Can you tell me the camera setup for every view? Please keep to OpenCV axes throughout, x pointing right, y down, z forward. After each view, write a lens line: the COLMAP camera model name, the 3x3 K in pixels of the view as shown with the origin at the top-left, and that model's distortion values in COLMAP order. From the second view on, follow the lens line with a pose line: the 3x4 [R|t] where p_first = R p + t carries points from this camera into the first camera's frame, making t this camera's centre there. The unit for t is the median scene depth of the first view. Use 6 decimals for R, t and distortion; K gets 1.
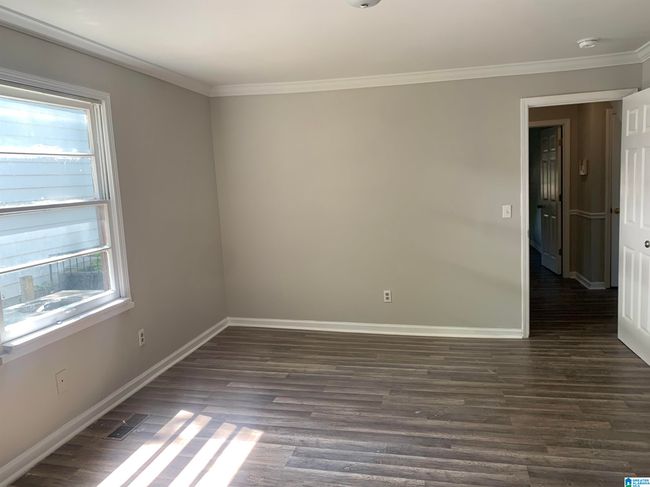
lens RADIAL K [[492.3, 0, 322.2], [0, 492.3, 237.7], [0, 0, 1]] dist [0.023926, -0.030407]
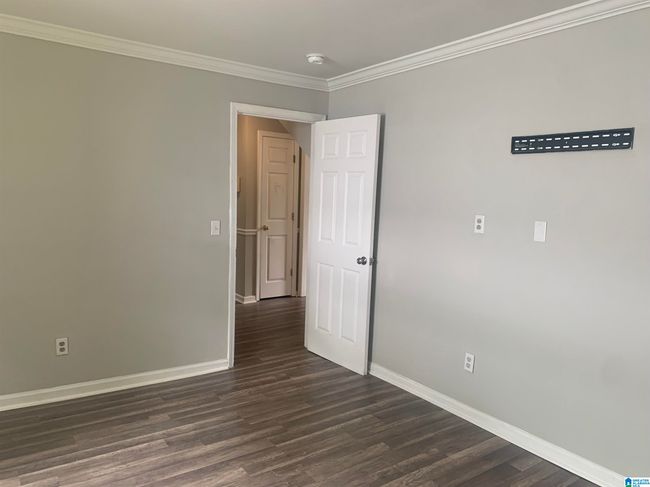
lens RADIAL K [[492.3, 0, 325.5], [0, 492.3, 245.9], [0, 0, 1]] dist [0.023926, -0.030407]
pose [[0.664694, -0.012717, 0.747007, -0.151637], [0.020721, 0.999784, -0.001418, -0.015527], [-0.746828, 0.016422, 0.664814, 0.269117]]
